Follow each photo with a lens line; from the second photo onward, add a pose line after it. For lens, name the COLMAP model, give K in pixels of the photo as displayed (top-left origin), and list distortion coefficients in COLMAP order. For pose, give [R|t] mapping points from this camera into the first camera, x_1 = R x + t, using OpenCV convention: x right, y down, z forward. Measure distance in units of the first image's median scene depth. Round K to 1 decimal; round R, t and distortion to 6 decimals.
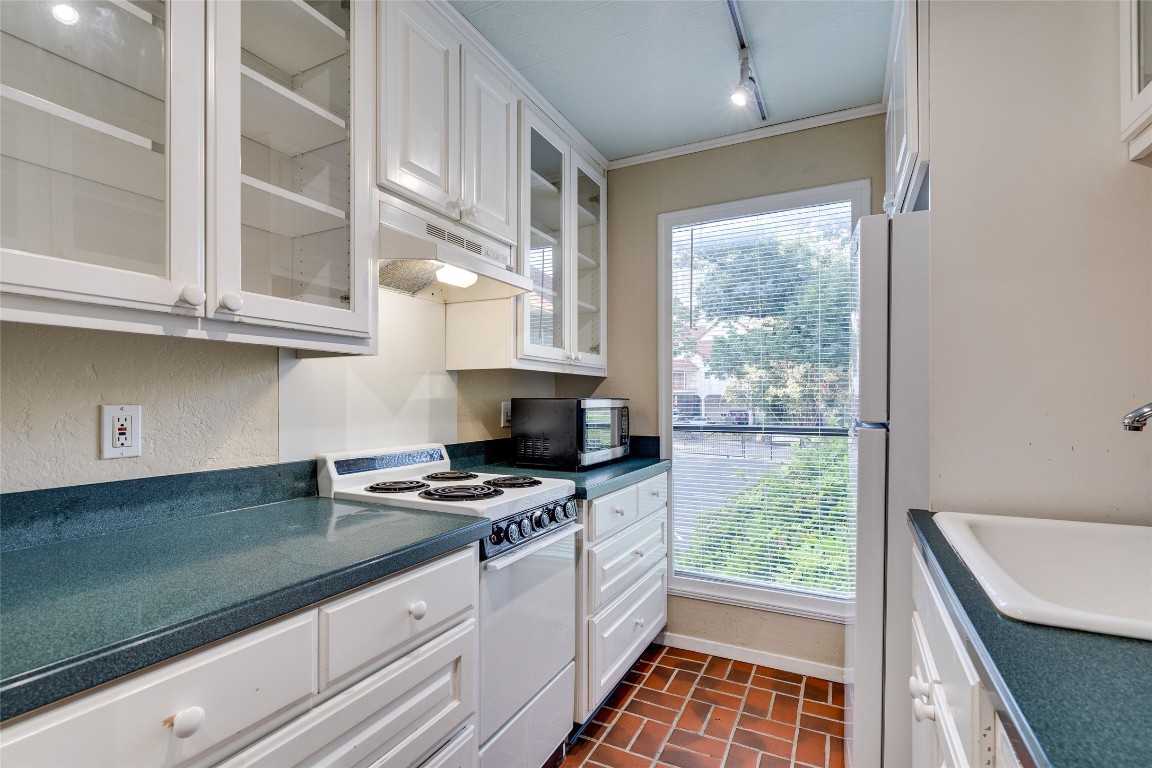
lens RADIAL K [[525.9, 0, 566.1], [0, 525.9, 399.0], [0, 0, 1]] dist [-0.005374, 0.000981]
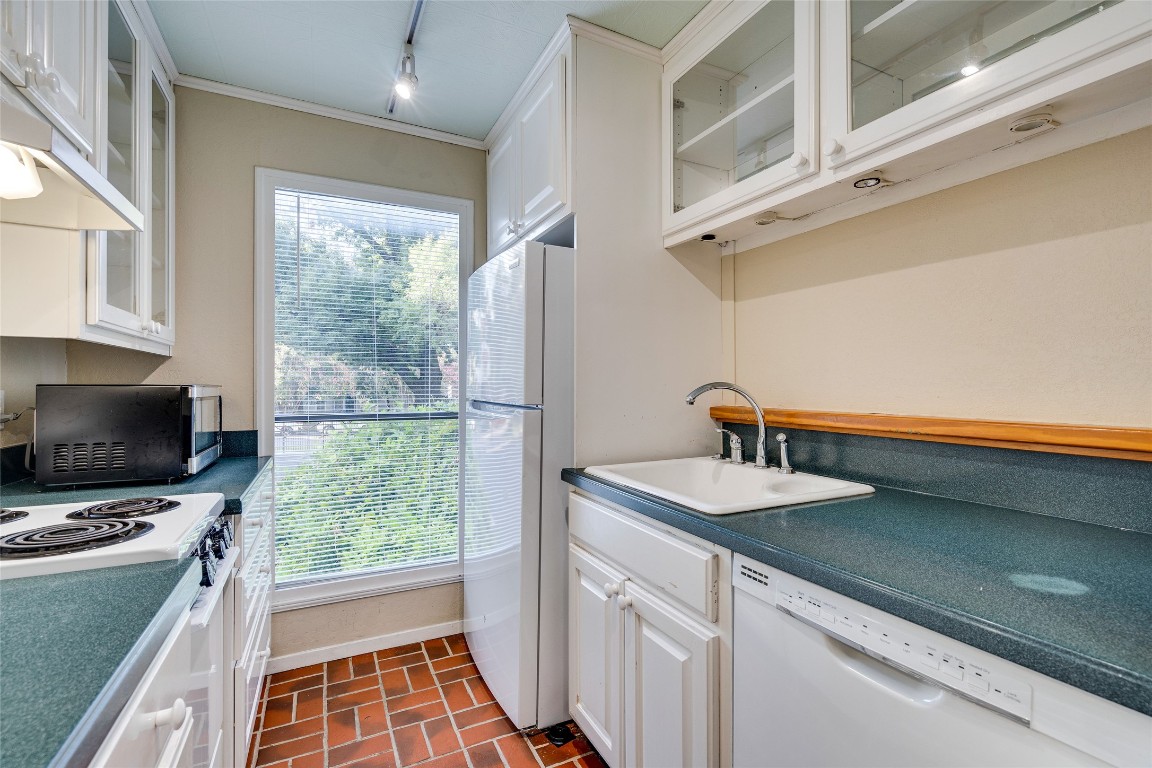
lens RADIAL K [[525.9, 0, 579.6], [0, 525.9, 385.2], [0, 0, 1]] dist [-0.005374, 0.000981]
pose [[0.584356, 0.002749, 0.811493, -0.280077], [-0.001826, 0.999996, -0.002073, -0.000333], [-0.811496, -0.000270, 0.584359, 0.123063]]
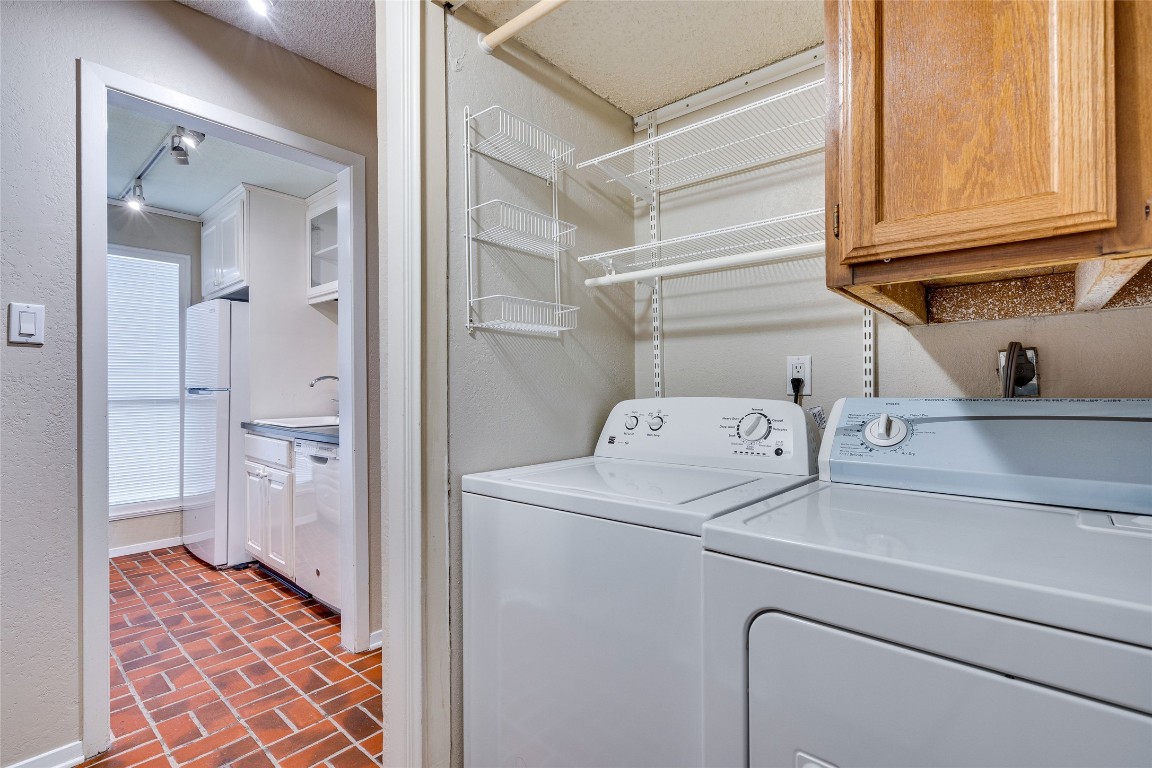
lens RADIAL K [[525.9, 0, 581.3], [0, 525.9, 391.3], [0, 0, 1]] dist [-0.005374, 0.000981]
pose [[0.224638, -0.002690, 0.974438, -0.971191], [-0.000393, 0.999996, 0.002852, 0.039047], [-0.974442, -0.001024, 0.224636, -0.780596]]
